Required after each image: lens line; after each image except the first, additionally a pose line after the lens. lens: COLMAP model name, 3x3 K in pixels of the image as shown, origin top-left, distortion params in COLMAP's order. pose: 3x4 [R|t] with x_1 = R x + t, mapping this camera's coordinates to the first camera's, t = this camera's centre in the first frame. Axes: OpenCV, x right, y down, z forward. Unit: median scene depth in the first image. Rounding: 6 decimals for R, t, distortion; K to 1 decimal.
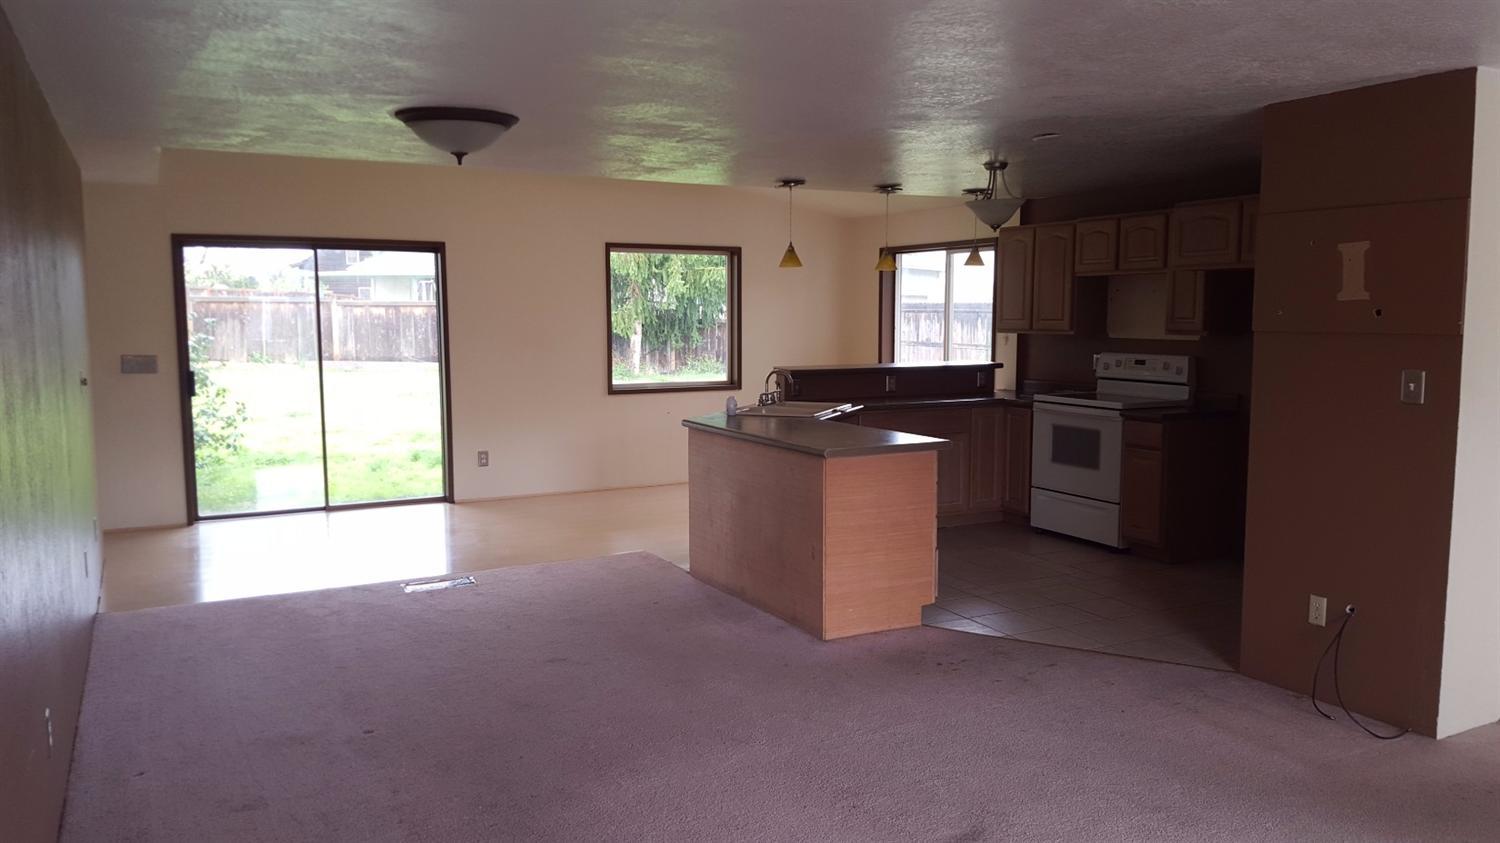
lens RADIAL K [[1085.8, 0, 750.0], [0, 1085.8, 421.5], [0, 0, 1]] dist [0.003331, 0.000791]
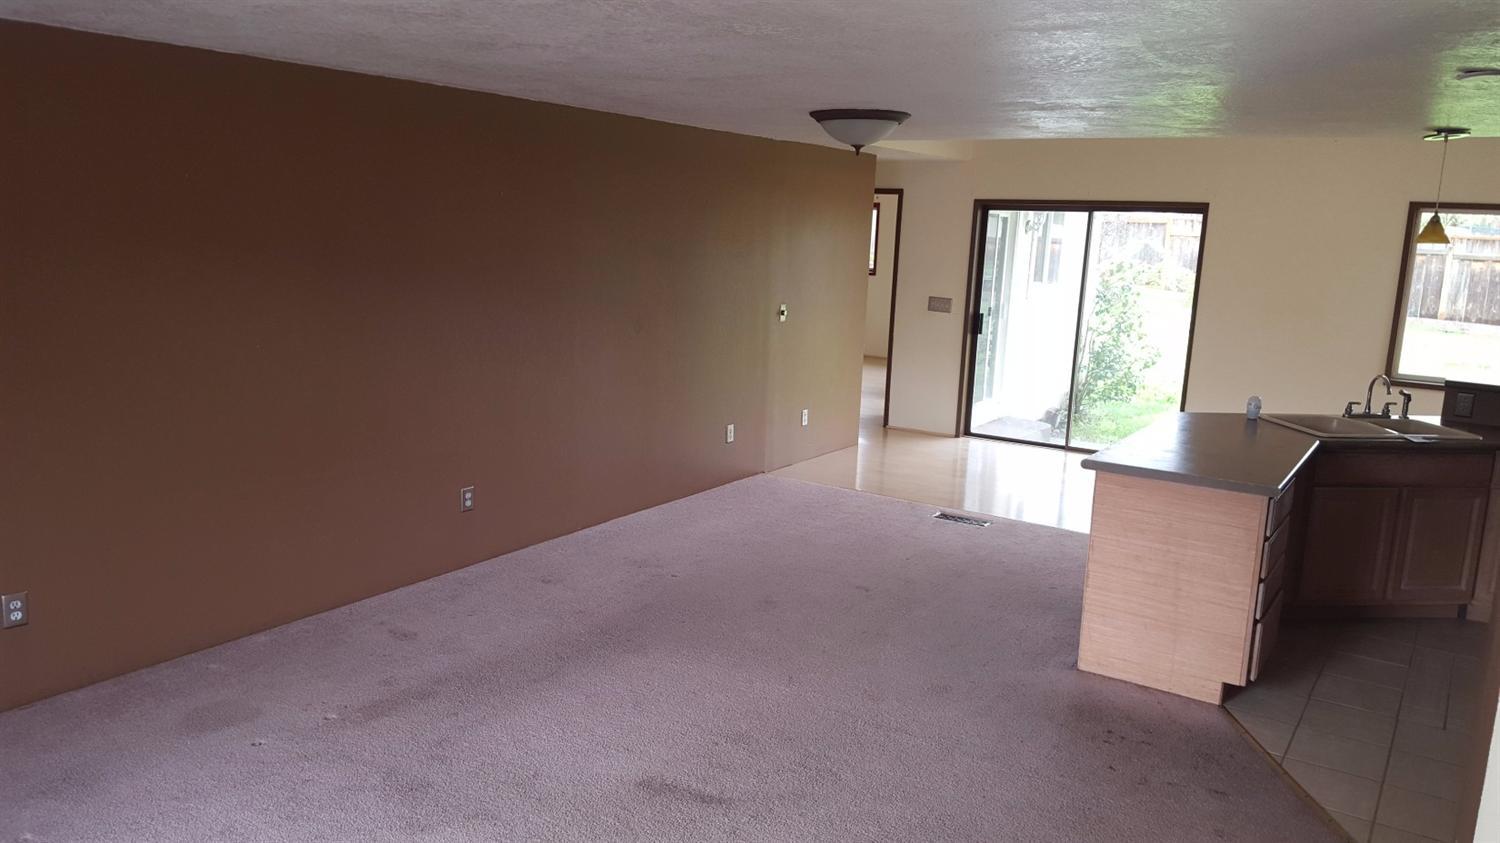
lens RADIAL K [[1091.7, 0, 750.0], [0, 1091.7, 421.5], [0, 0, 1]] dist [-0.037899, -0.002143]
pose [[0.447563, 0.173726, -0.877215, 0.429763], [-0.122672, 0.983602, 0.132207, -0.052573], [0.885799, 0.048438, 0.461535, 0.204672]]
